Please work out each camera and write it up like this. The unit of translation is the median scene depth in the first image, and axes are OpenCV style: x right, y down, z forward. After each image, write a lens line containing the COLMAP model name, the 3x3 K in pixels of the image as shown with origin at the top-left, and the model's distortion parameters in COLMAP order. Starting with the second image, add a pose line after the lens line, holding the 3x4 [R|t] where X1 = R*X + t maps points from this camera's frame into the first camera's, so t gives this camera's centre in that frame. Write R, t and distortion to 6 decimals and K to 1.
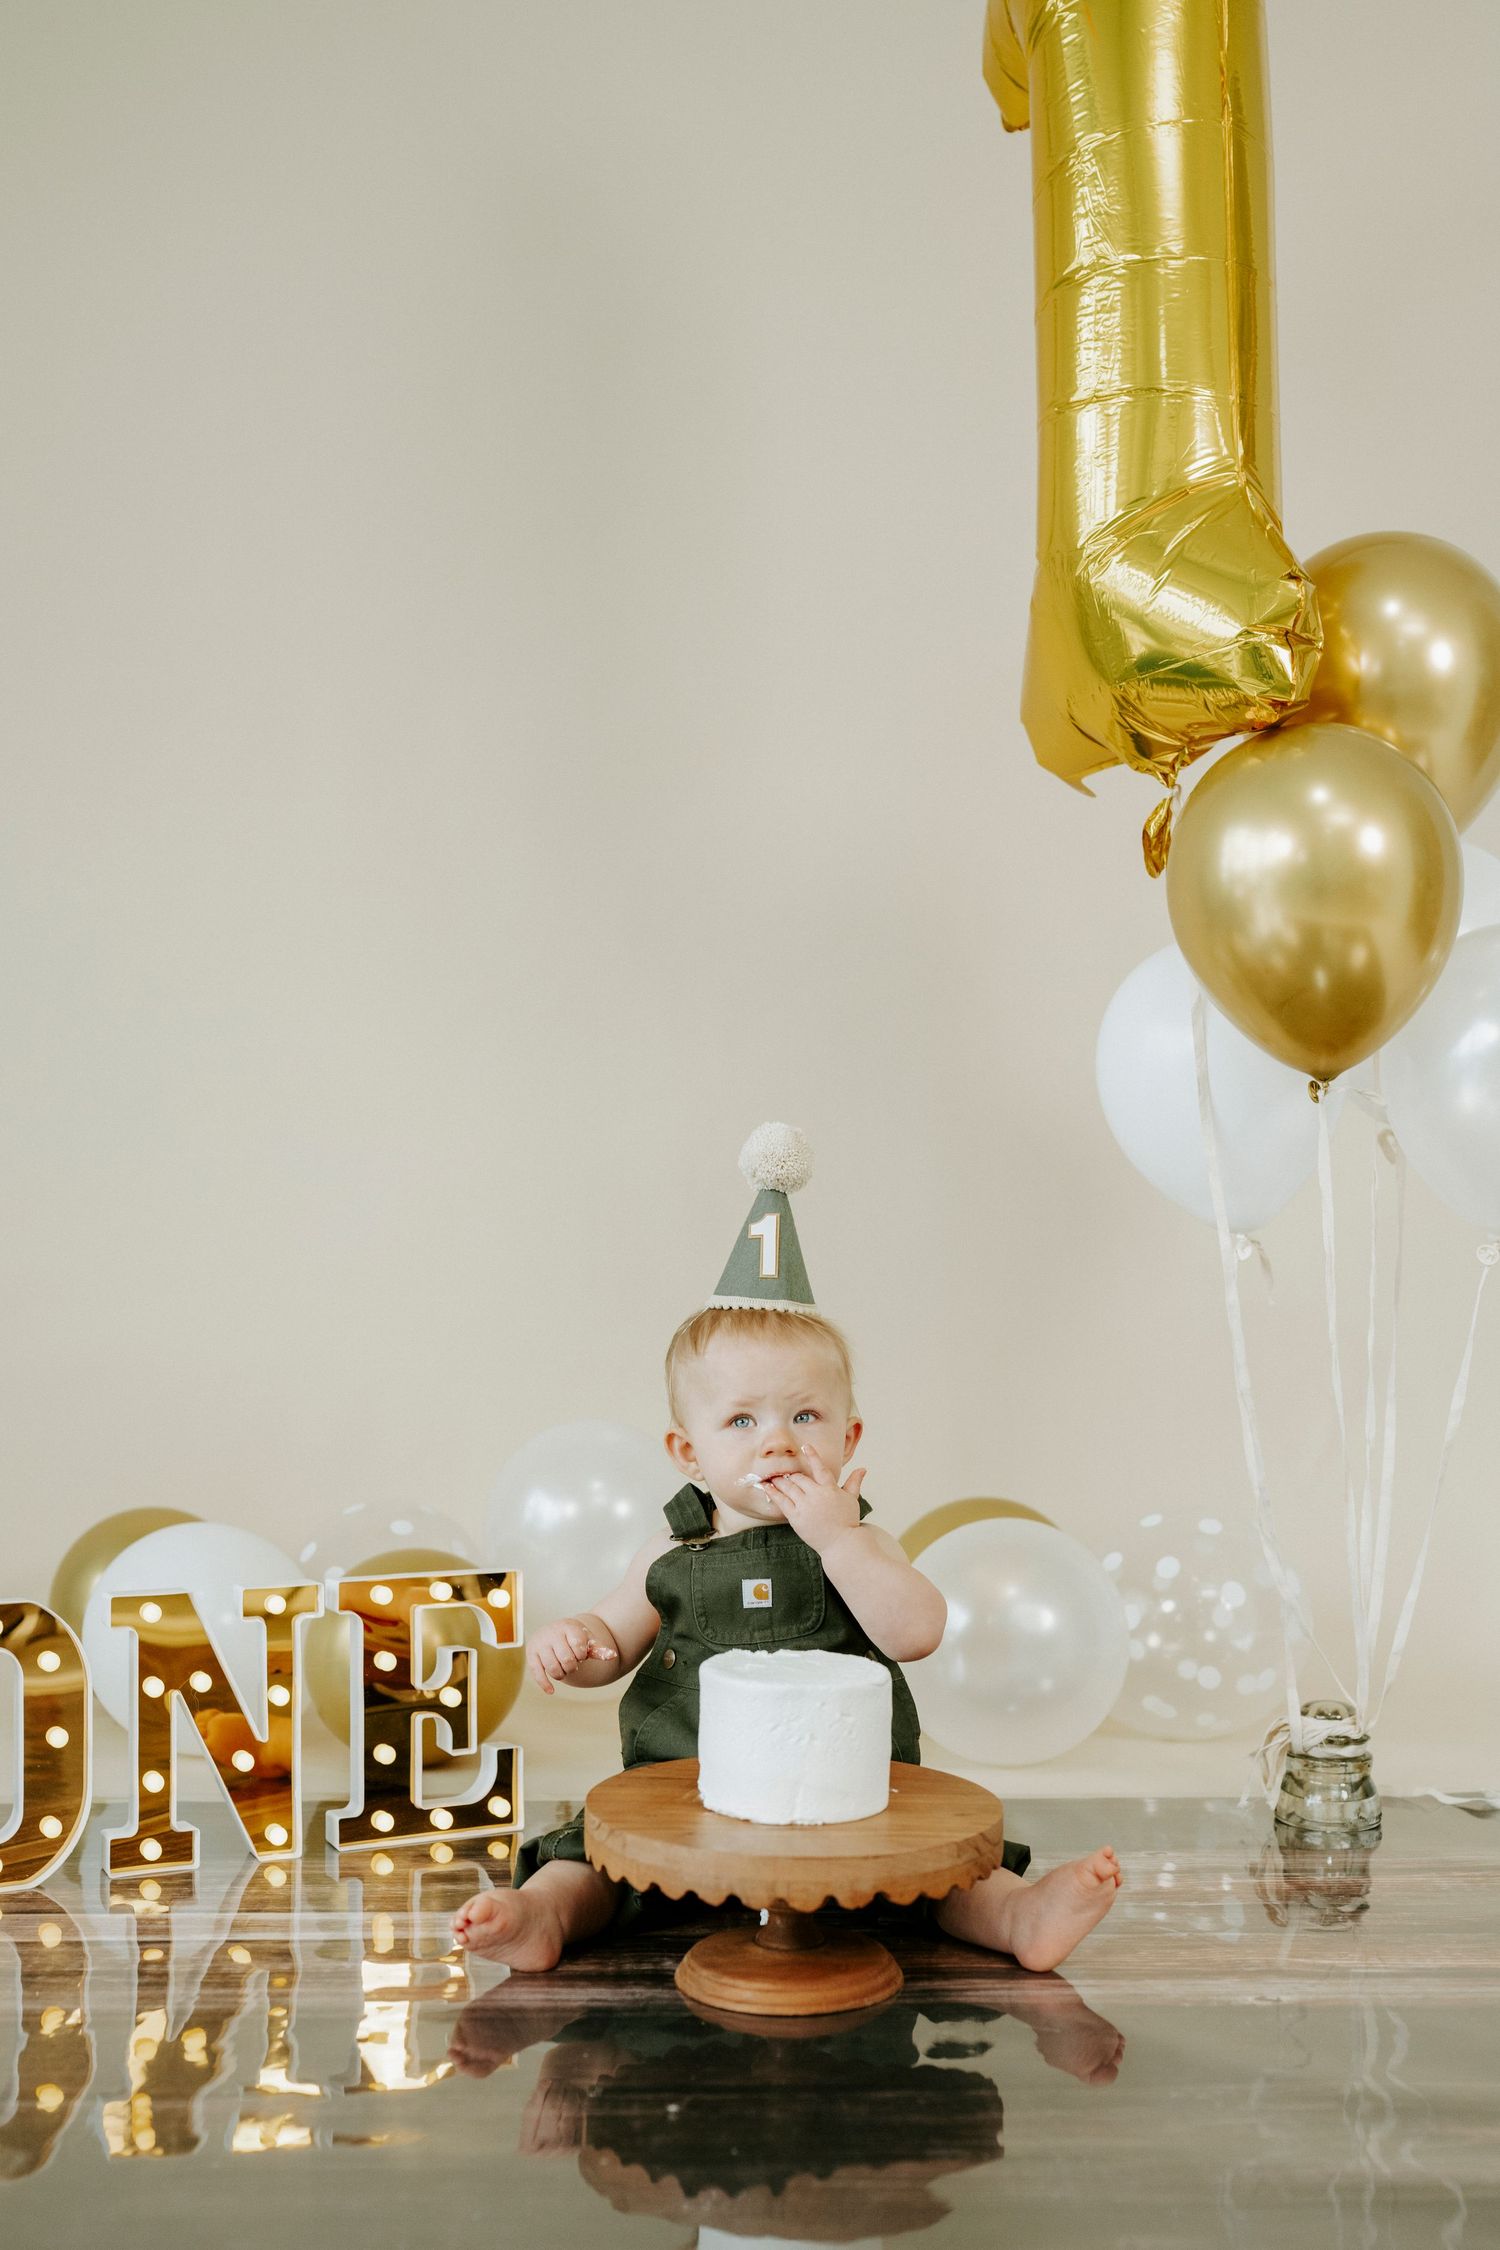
lens RADIAL K [[2280.1, 0, 727.1], [0, 2280.1, 1232.0], [0, 0, 1]] dist [-0.000389, 0.005853]
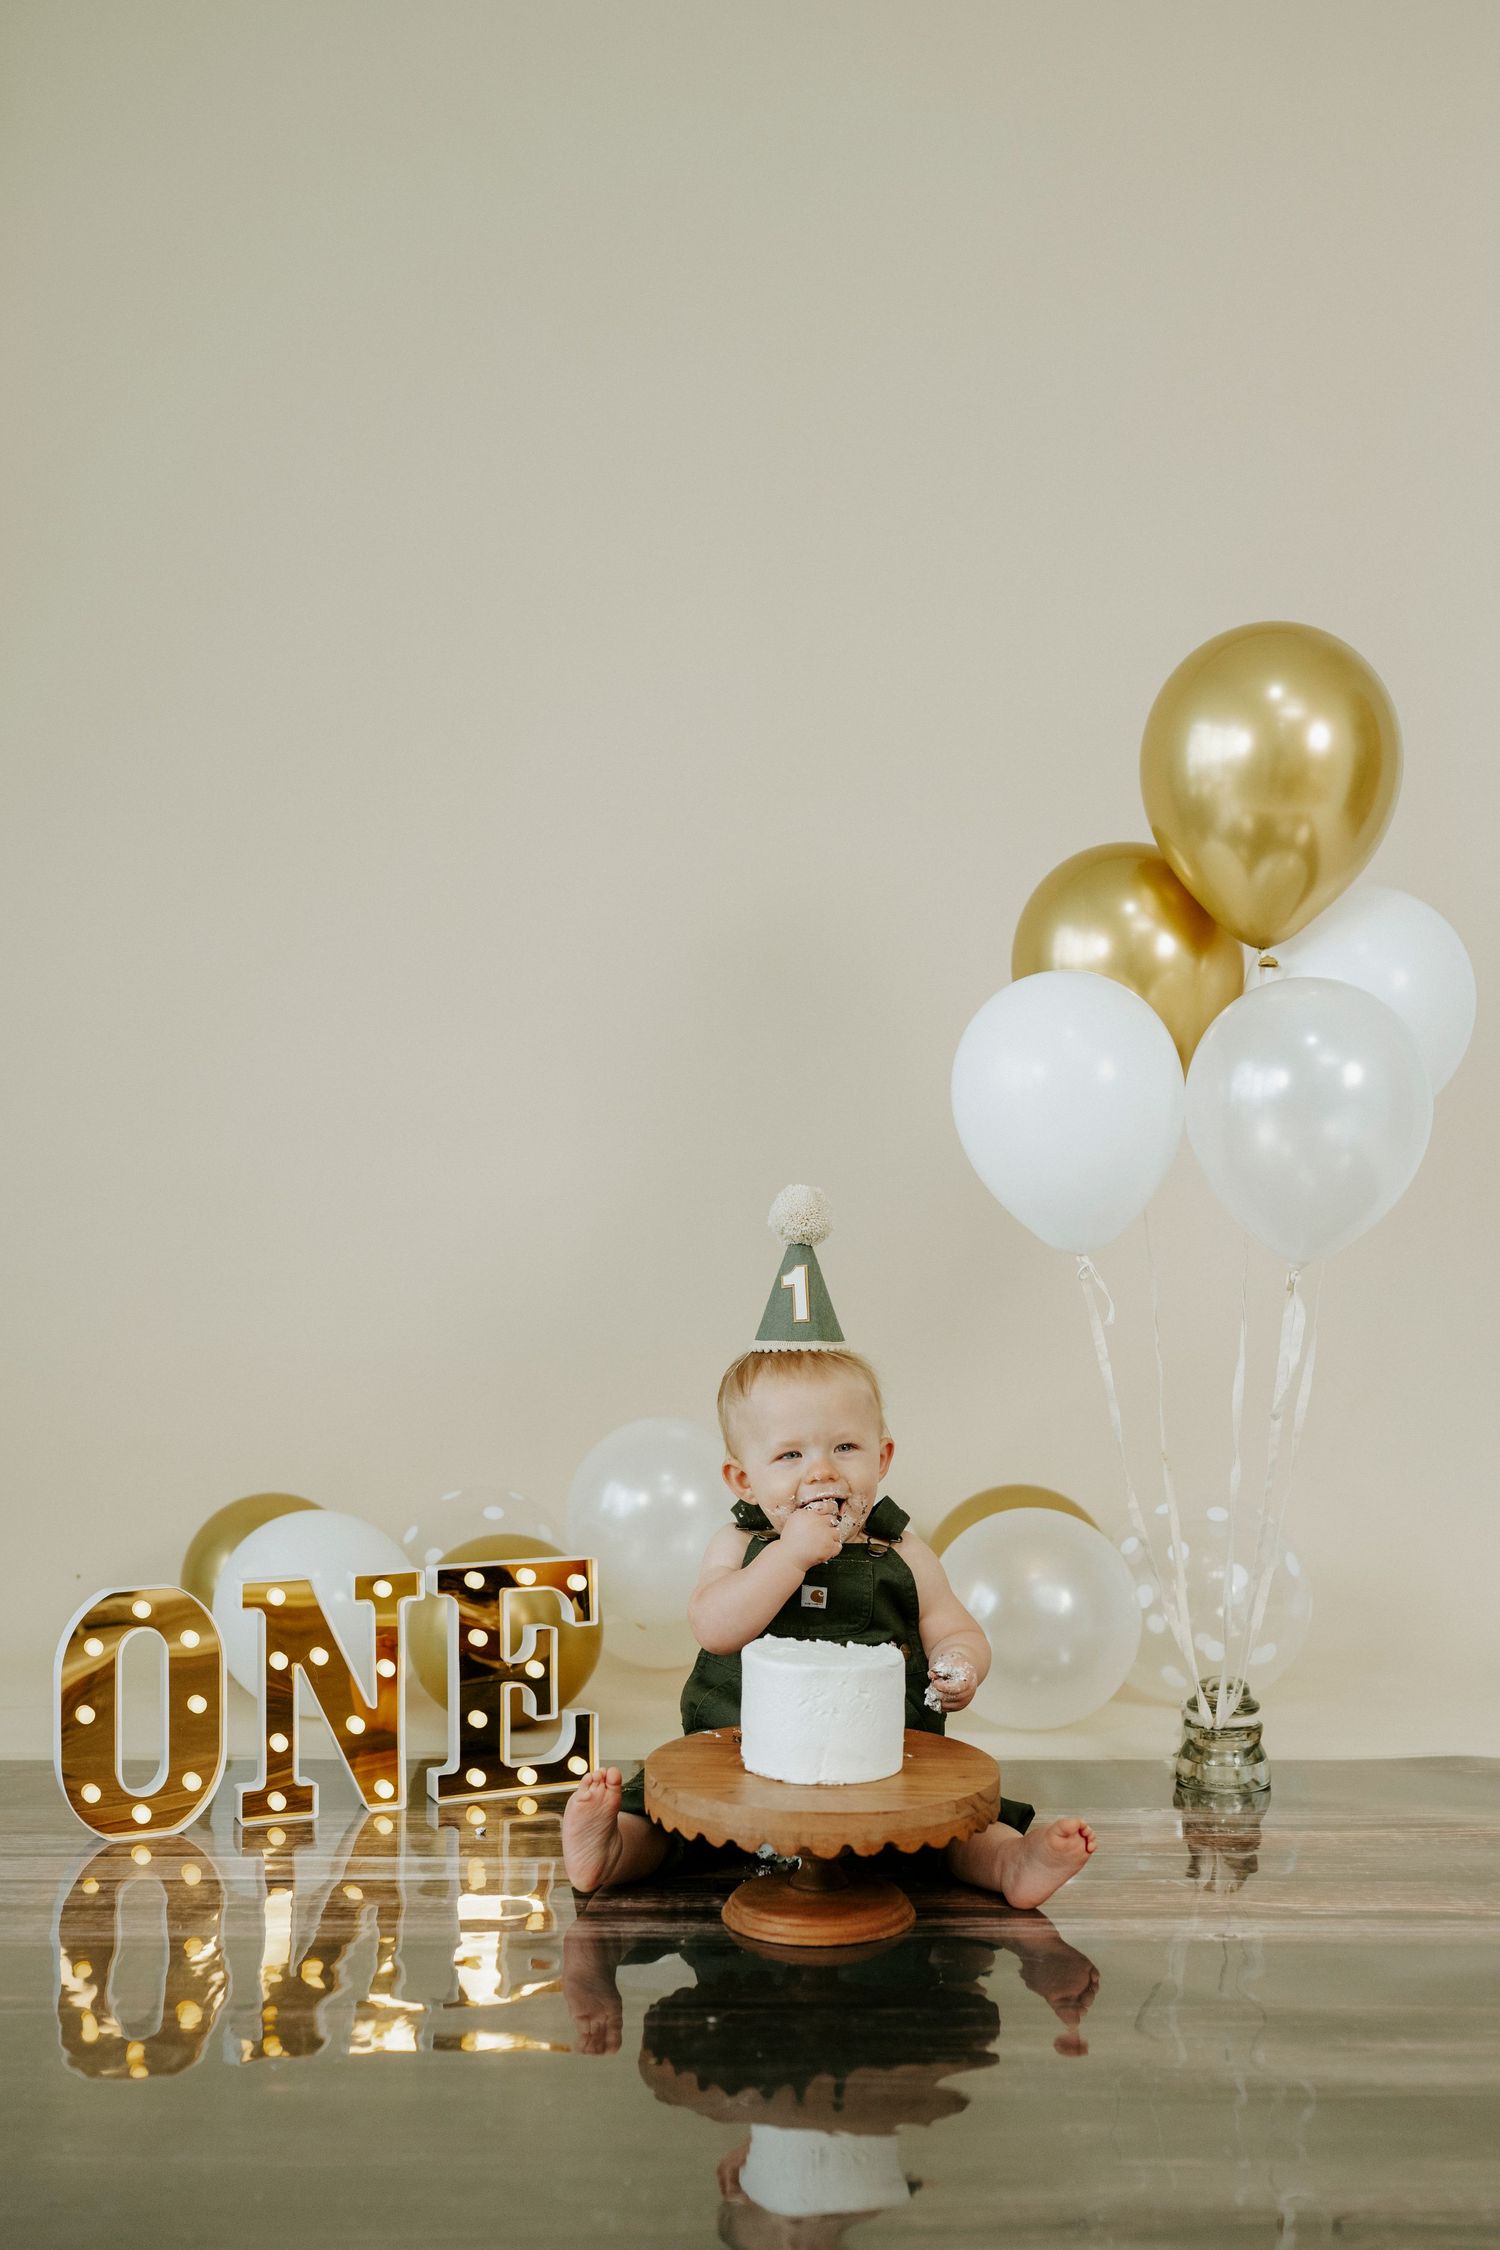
lens RADIAL K [[2252.9, 0, 740.8], [0, 2252.9, 1167.6], [0, 0, 1]] dist [0.000146, -0.001614]
pose [[0.999354, -0.003990, -0.035722, 0.026133], [0.003675, 0.999954, -0.008877, -0.041705], [0.035756, 0.008740, 0.999322, -0.143881]]
